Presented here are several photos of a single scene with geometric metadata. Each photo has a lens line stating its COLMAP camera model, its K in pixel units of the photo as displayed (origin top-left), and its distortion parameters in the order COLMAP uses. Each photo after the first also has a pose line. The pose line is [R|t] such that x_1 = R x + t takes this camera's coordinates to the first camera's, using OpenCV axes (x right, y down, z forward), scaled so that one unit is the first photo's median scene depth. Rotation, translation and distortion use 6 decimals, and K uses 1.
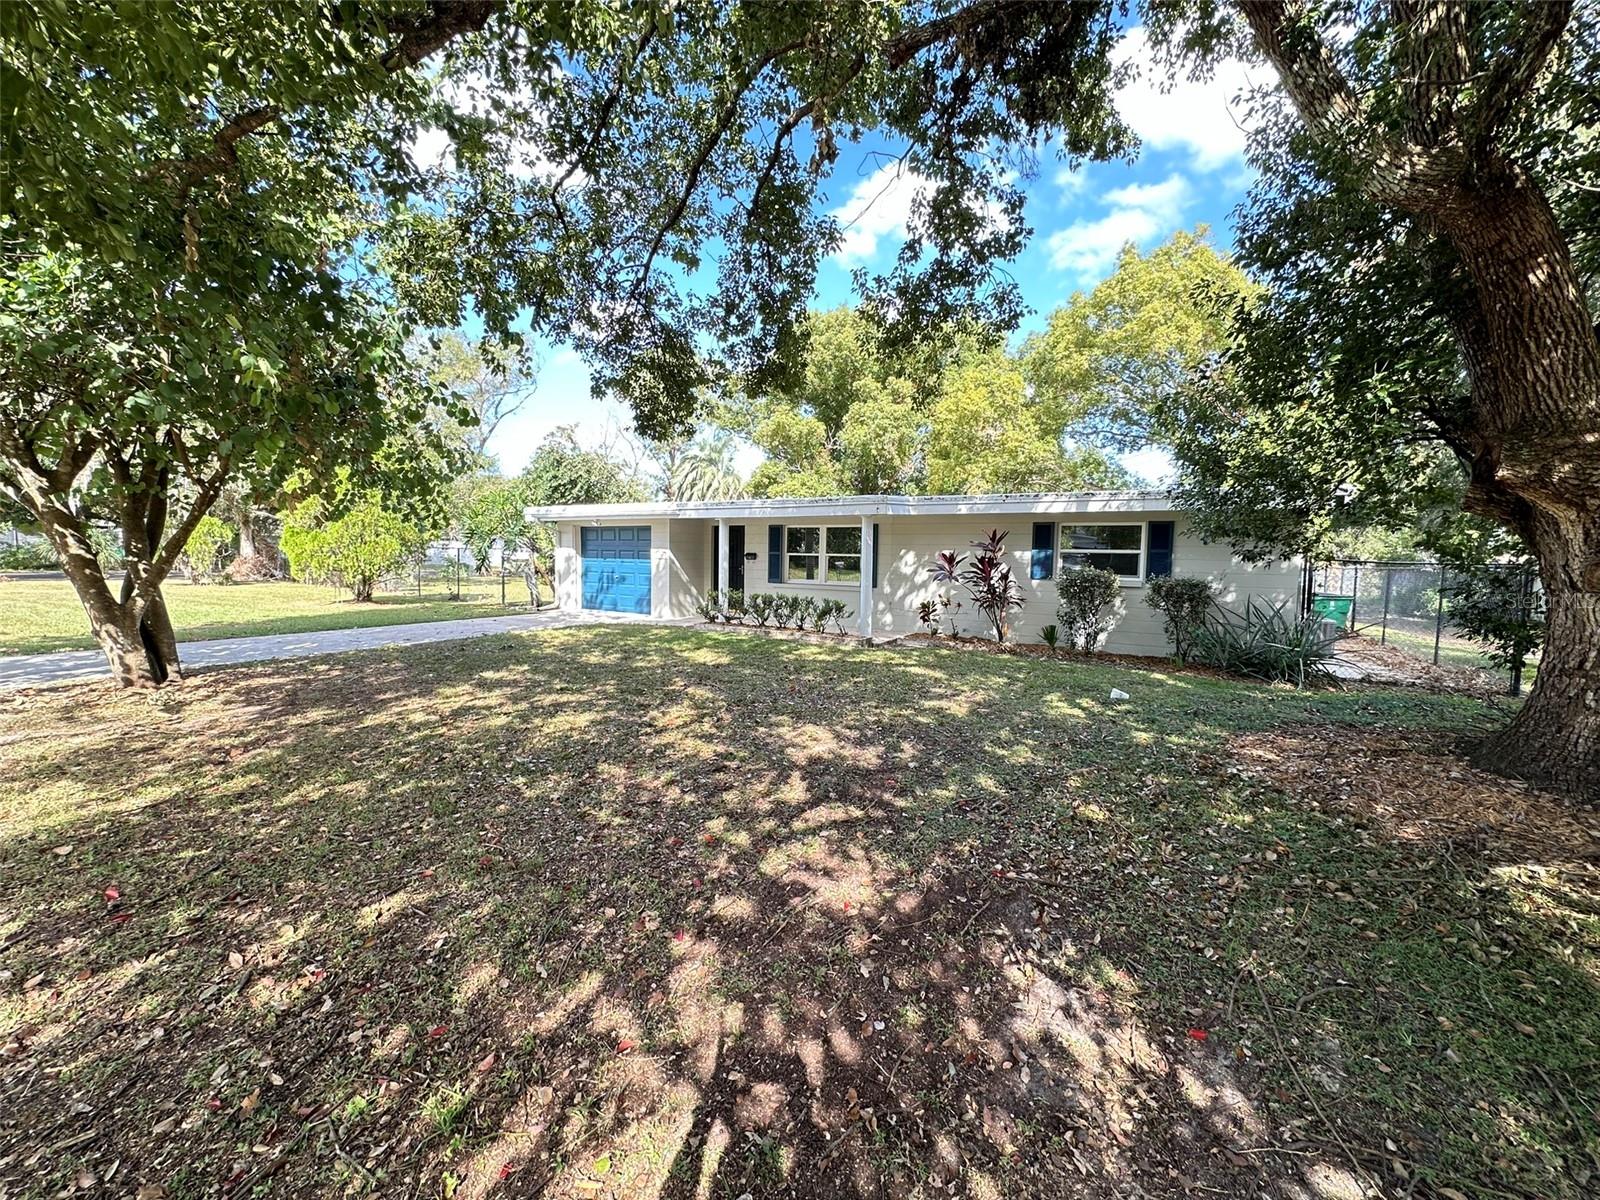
lens RADIAL K [[636.2, 0, 798.0], [0, 636.2, 597.2], [0, 0, 1]] dist [-0.001399, 0.000108]
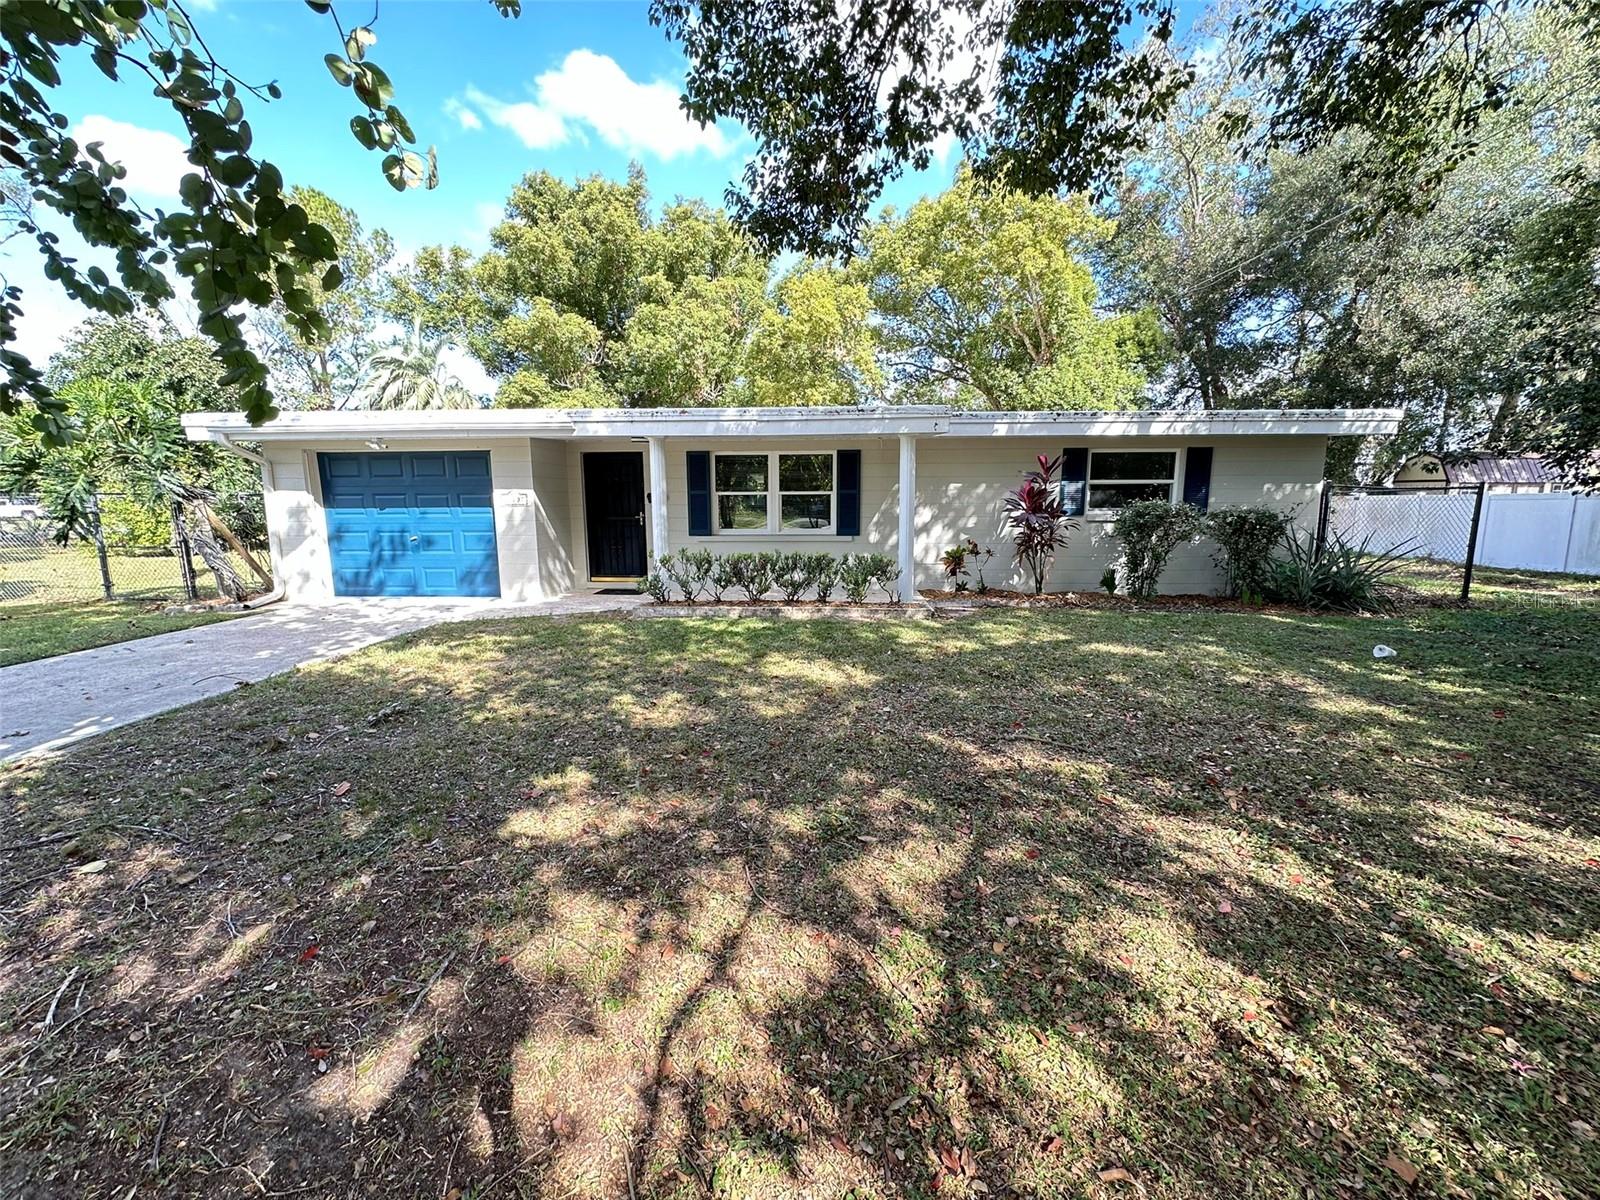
lens RADIAL K [[636.2, 0, 798.0], [0, 636.2, 597.2], [0, 0, 1]] dist [-0.001399, 0.000108]
pose [[0.875647, -0.096259, 0.473262, -0.290303], [0.052861, 0.993151, 0.104196, -0.023066], [-0.480051, -0.066222, 0.874738, 0.344744]]
